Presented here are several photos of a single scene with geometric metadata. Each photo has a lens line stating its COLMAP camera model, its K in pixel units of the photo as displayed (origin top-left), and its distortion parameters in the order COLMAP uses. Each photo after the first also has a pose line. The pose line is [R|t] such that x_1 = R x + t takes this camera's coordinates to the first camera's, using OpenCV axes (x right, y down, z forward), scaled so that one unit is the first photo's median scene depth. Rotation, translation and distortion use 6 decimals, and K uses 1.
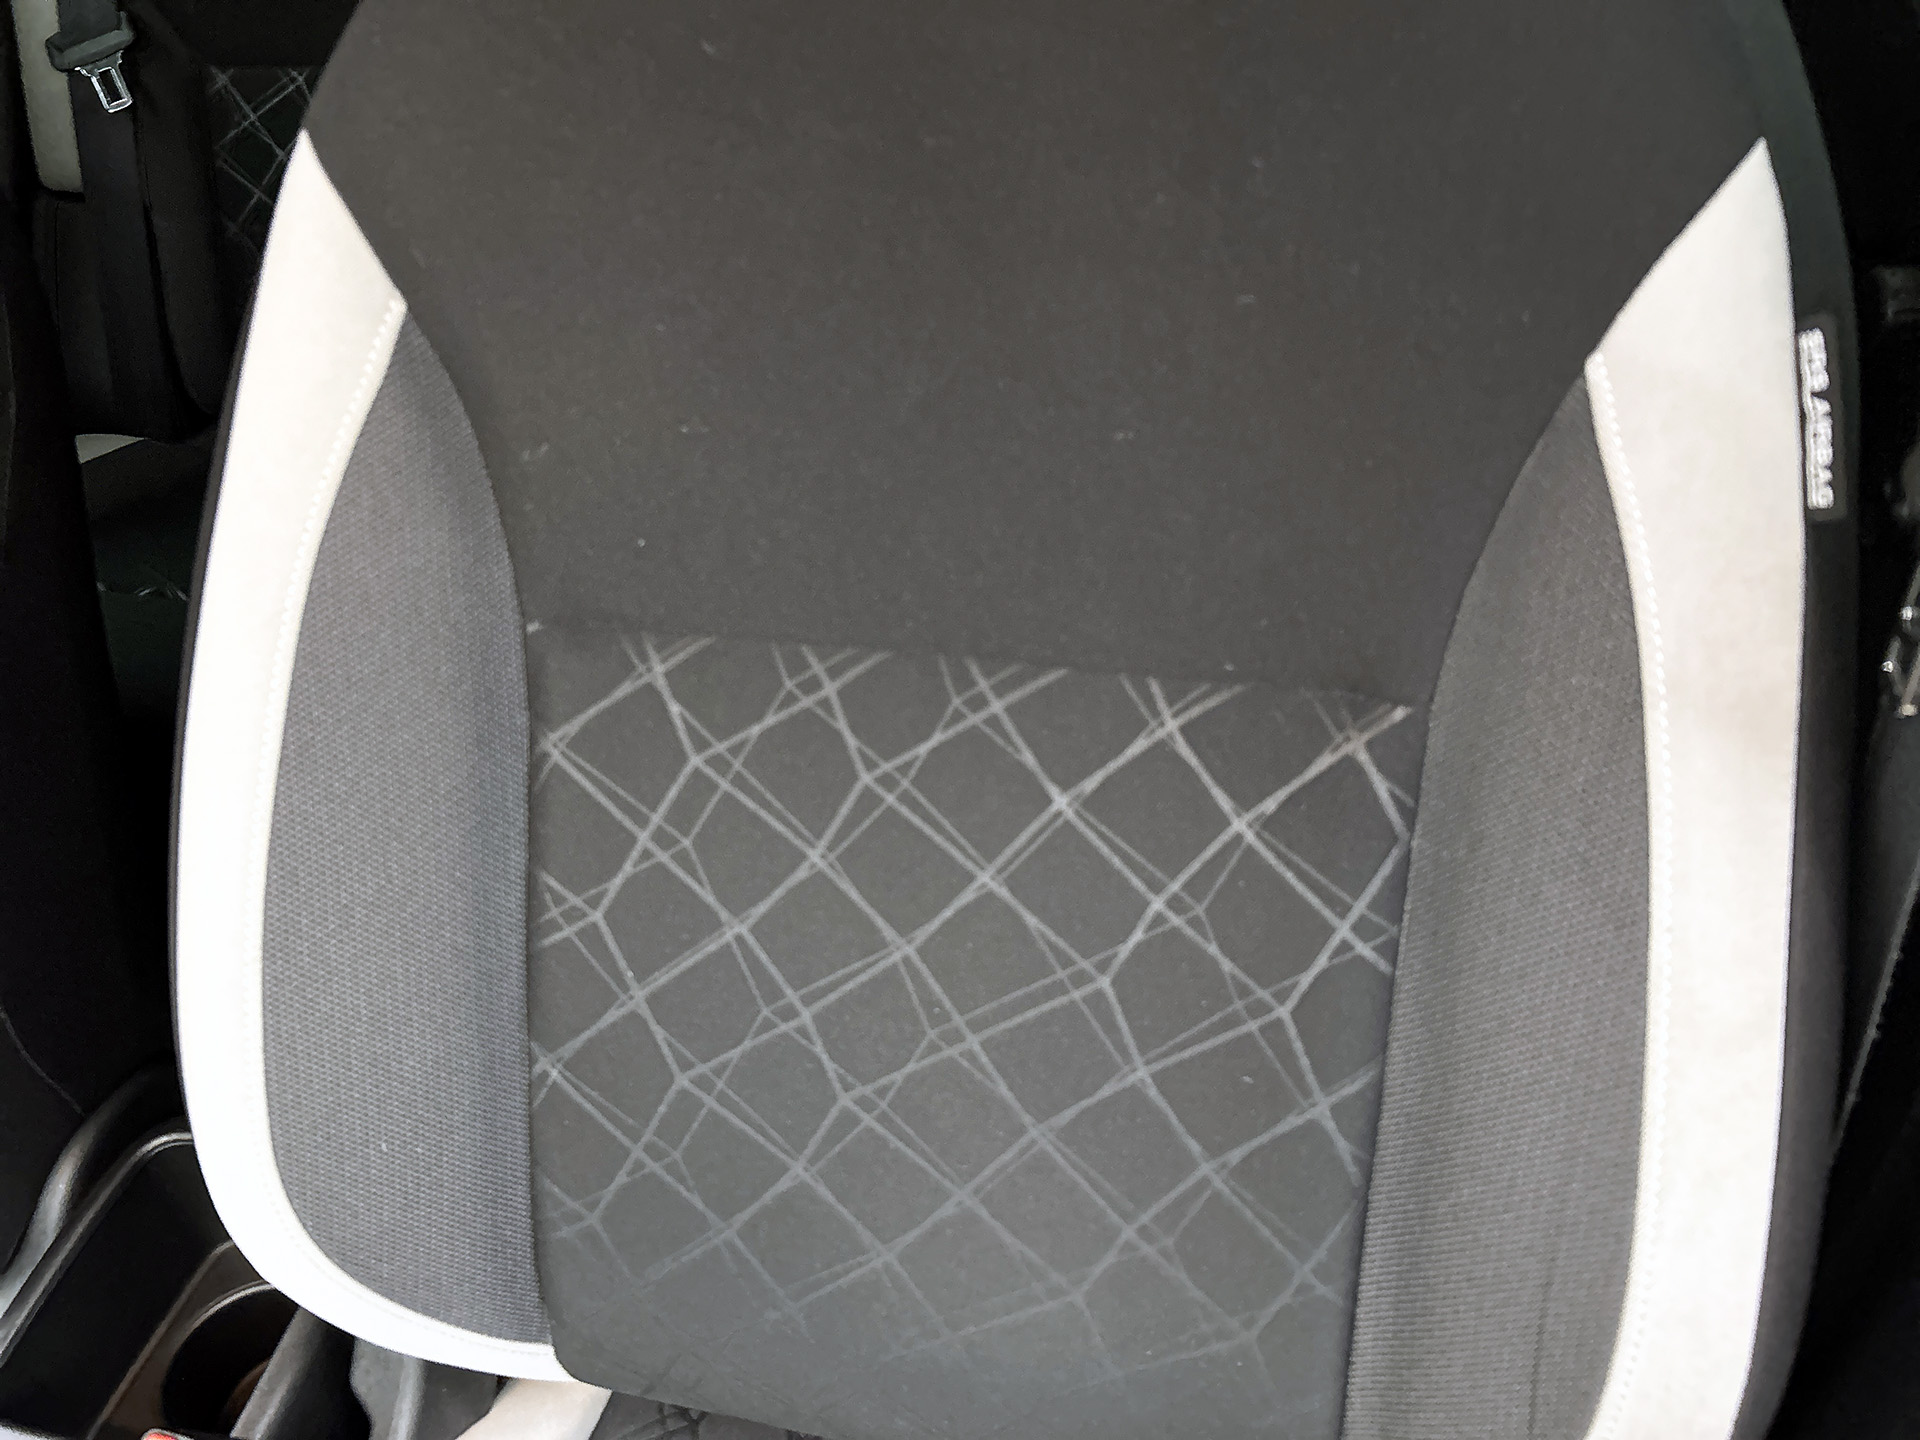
lens RADIAL K [[1450.3, 0, 960.0], [0, 1450.3, 720.0], [0, 0, 1]] dist [0.037026, -0.006969]
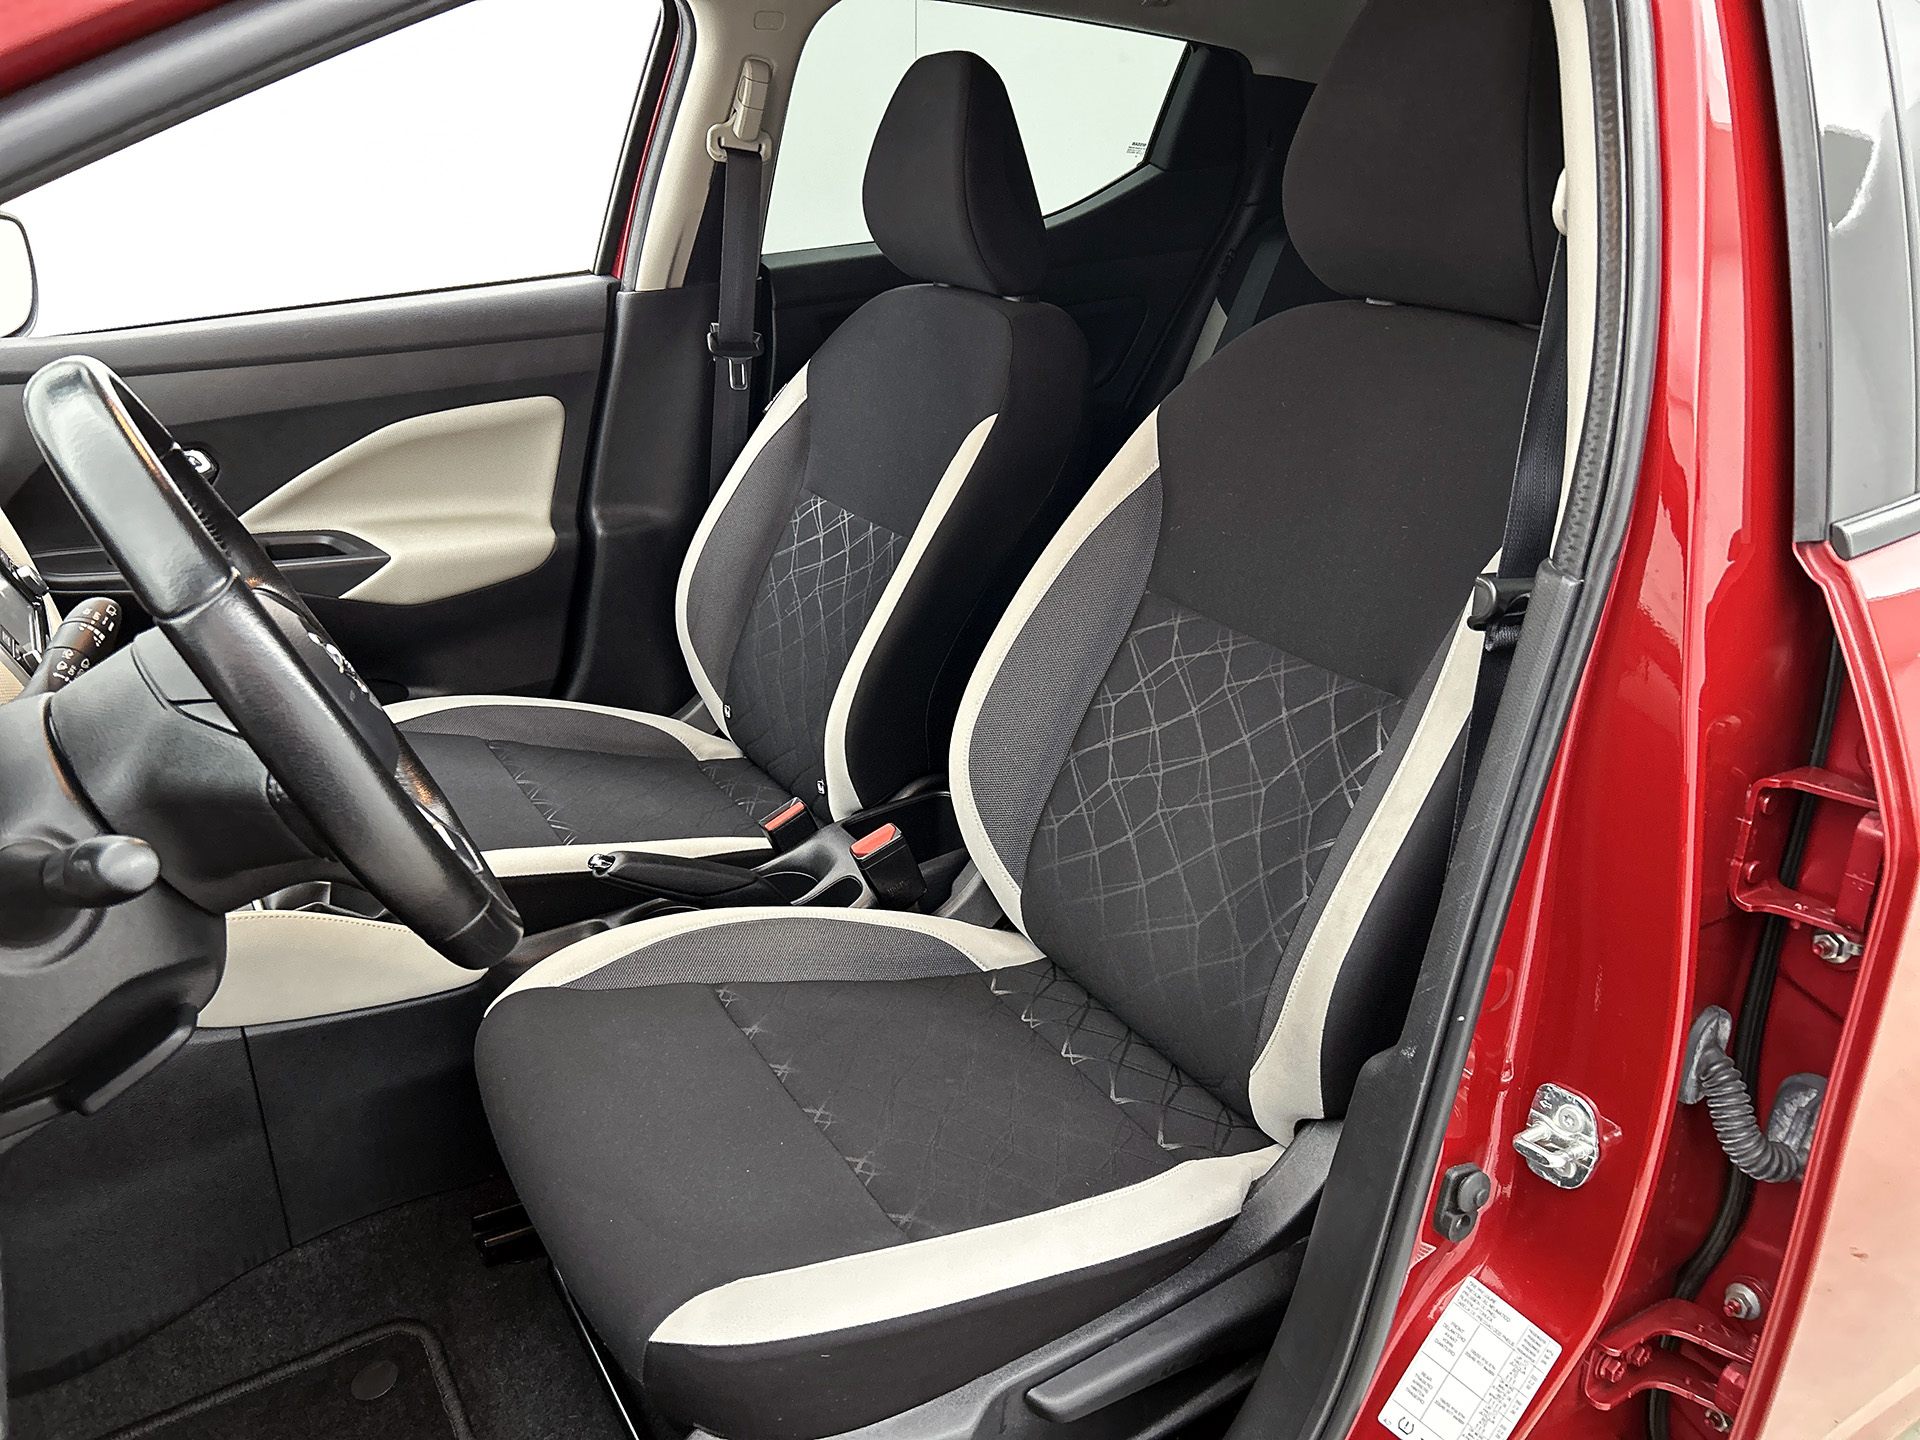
lens RADIAL K [[1499.7, 0, 960.5], [0, 1499.7, 709.8], [0, 0, 1]] dist [0.007290, -0.006179]
pose [[0.687362, 0.310553, -0.656575, 1.249112], [-0.491519, 0.864428, -0.105701, 0.541406], [0.534736, 0.395374, 0.746818, -1.033053]]
